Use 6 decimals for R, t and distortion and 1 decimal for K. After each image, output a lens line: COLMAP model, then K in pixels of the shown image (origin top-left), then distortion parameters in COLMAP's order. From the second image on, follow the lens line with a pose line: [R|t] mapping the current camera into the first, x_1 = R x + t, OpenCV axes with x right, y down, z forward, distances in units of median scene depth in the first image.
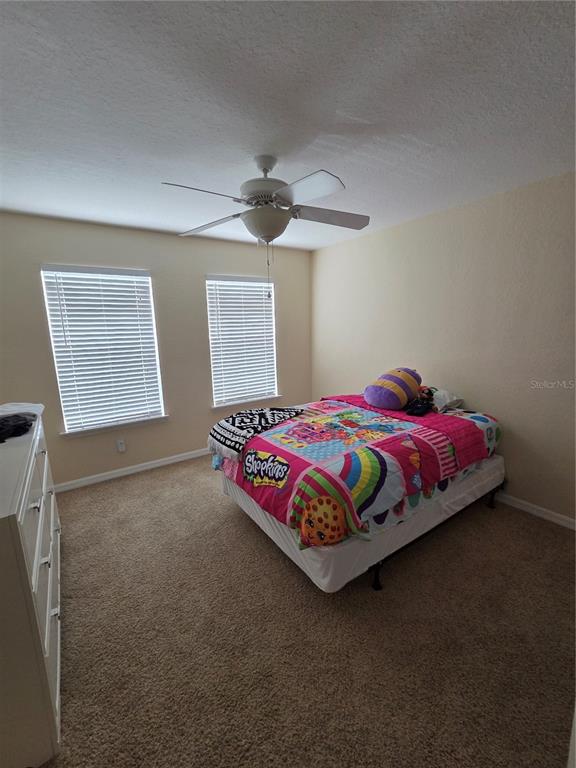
lens RADIAL K [[316.4, 0, 296.3], [0, 316.4, 381.9], [0, 0, 1]] dist [-0.000205, 0.000229]
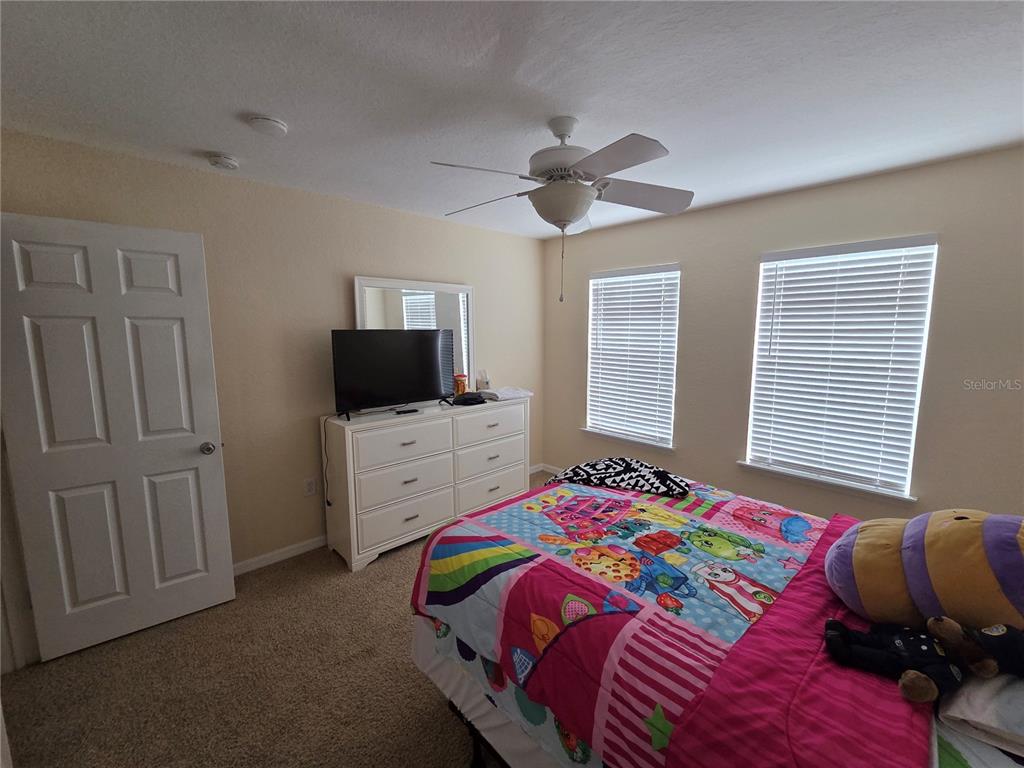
lens RADIAL K [[421.9, 0, 516.8], [0, 421.9, 379.7], [0, 0, 1]] dist [-0.000205, 0.000229]
pose [[0.160140, 0.143061, -0.976672, 0.732508], [-0.187135, 0.975898, 0.112264, -0.145440], [0.969193, 0.164791, 0.183052, 0.616424]]
